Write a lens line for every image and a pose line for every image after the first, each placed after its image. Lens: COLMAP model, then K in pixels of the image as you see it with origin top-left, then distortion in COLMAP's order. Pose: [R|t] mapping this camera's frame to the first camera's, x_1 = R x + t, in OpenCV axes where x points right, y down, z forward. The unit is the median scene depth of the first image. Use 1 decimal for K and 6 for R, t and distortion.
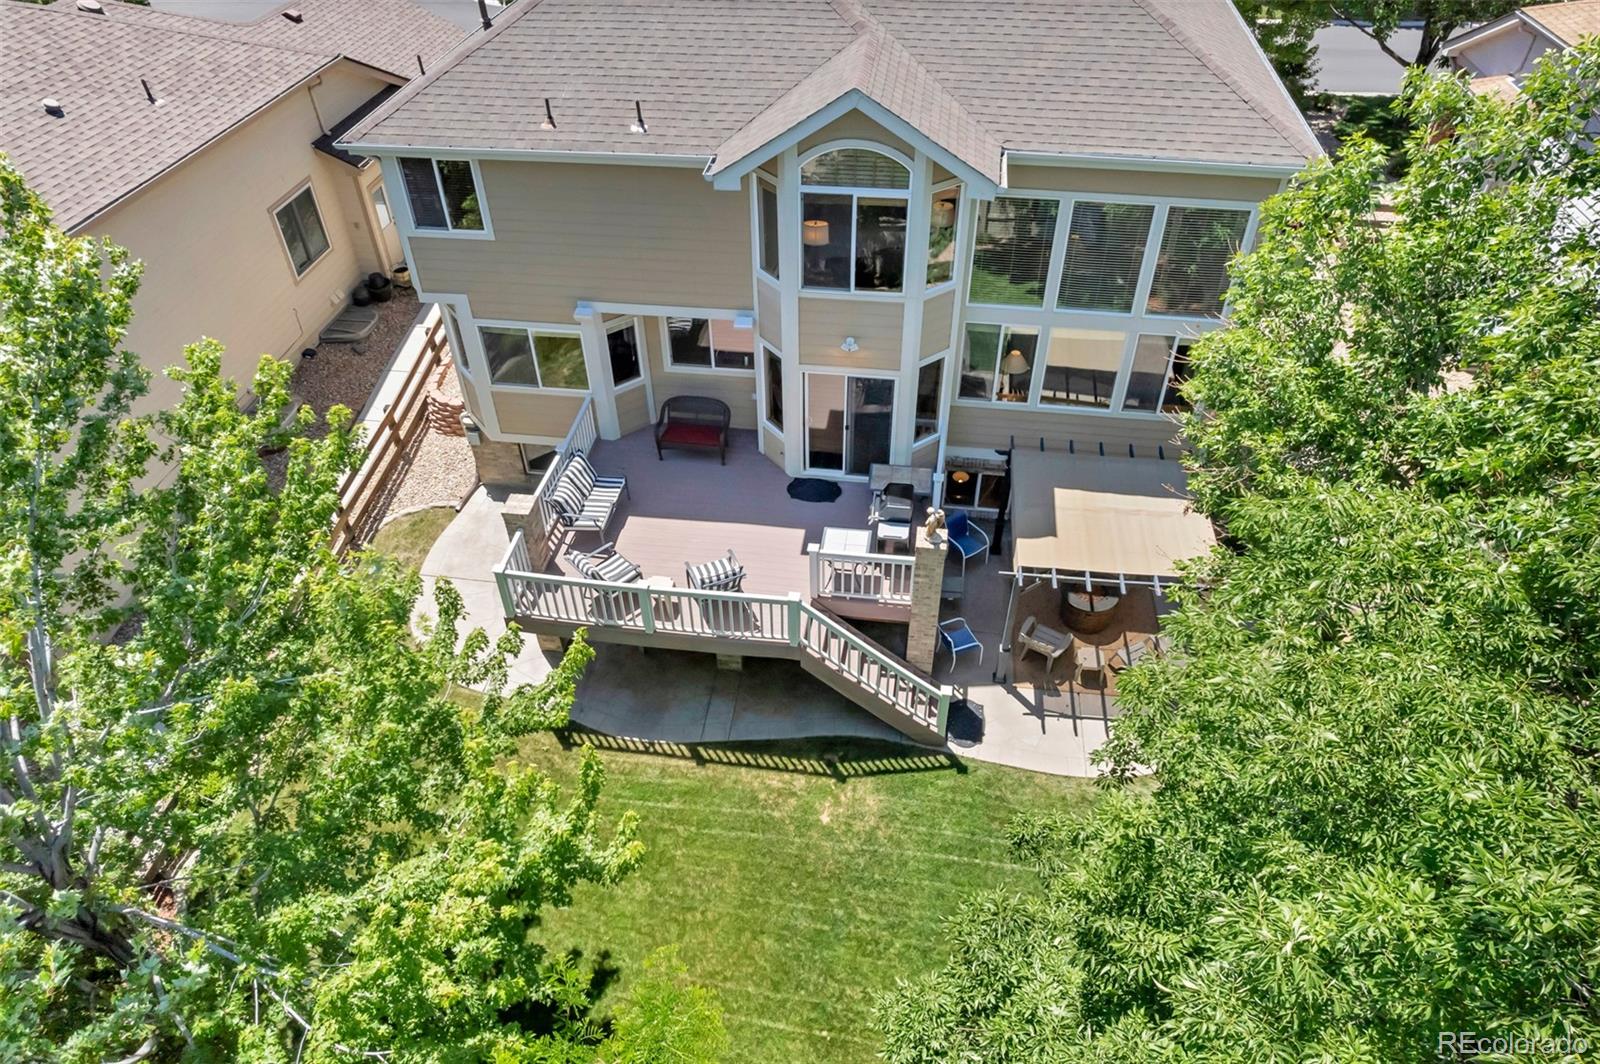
lens RADIAL K [[1024.8, 0, 790.2], [0, 1024.8, 531.4], [0, 0, 1]] dist [-0.059534, 0.054076]
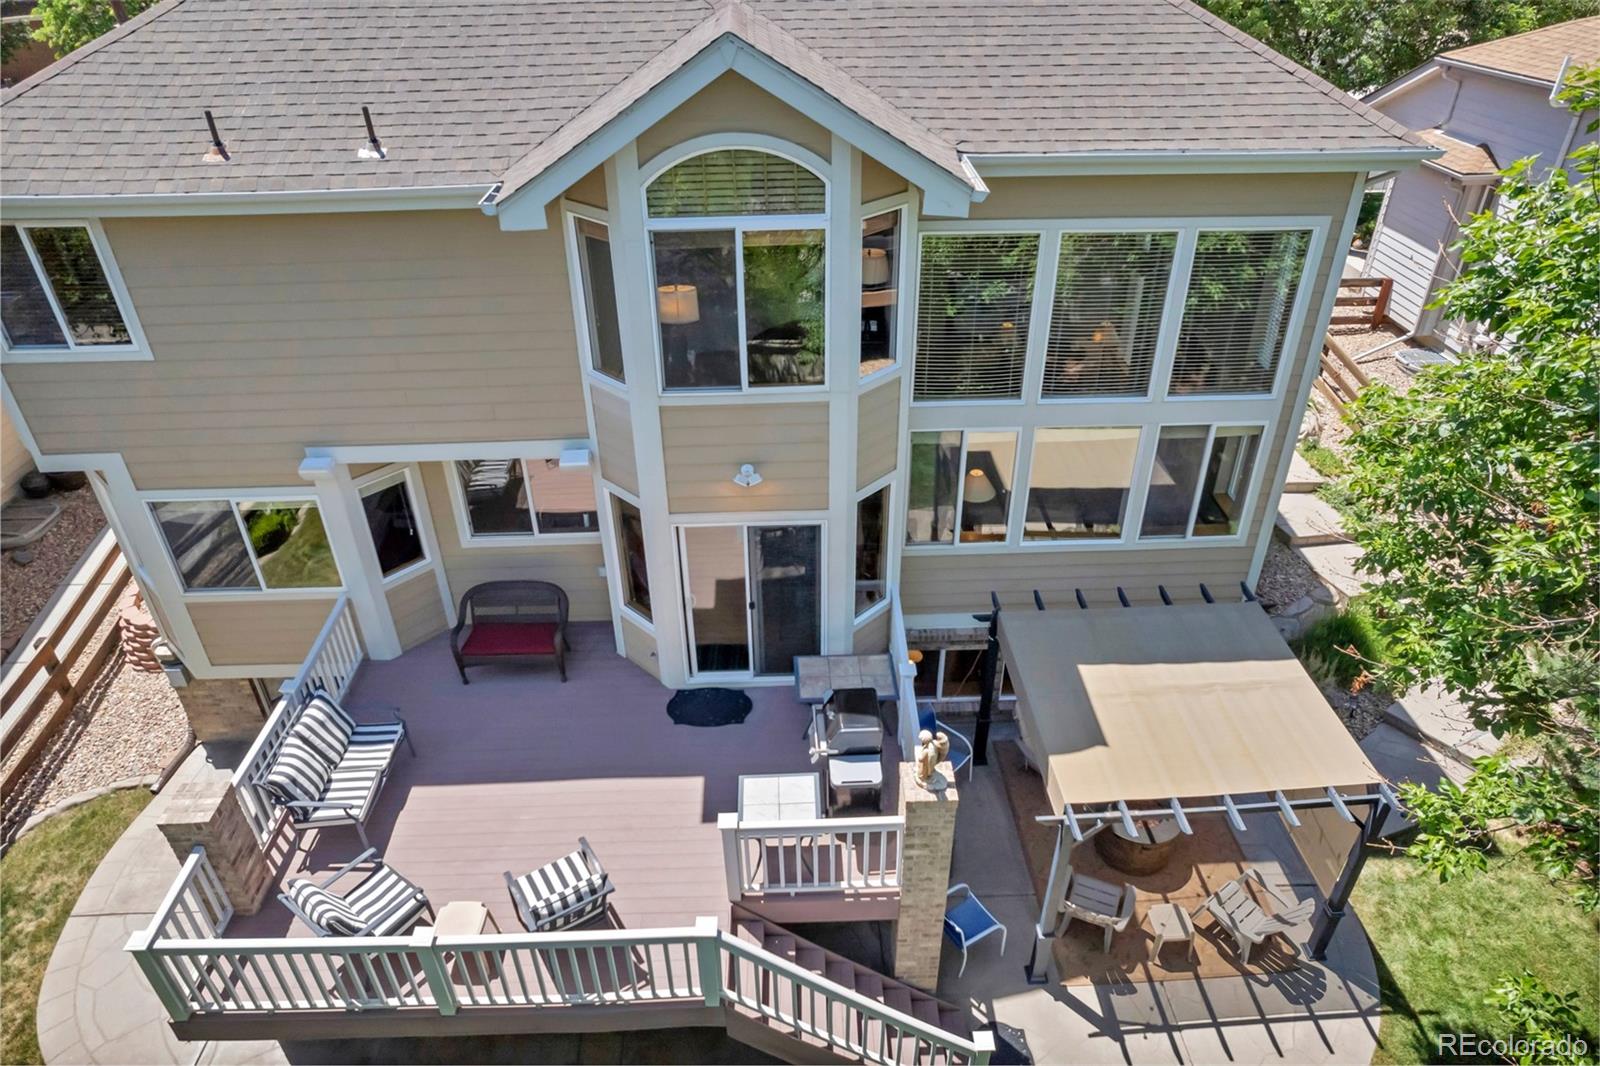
lens RADIAL K [[1024.8, 0, 790.2], [0, 1024.8, 532.4], [0, 0, 1]] dist [-0.059534, 0.054076]
pose [[0.985561, -0.093053, 0.141458, -0.008062], [0.114281, 0.982025, -0.150225, -0.049199], [-0.124936, 0.164222, 0.978480, 0.375039]]
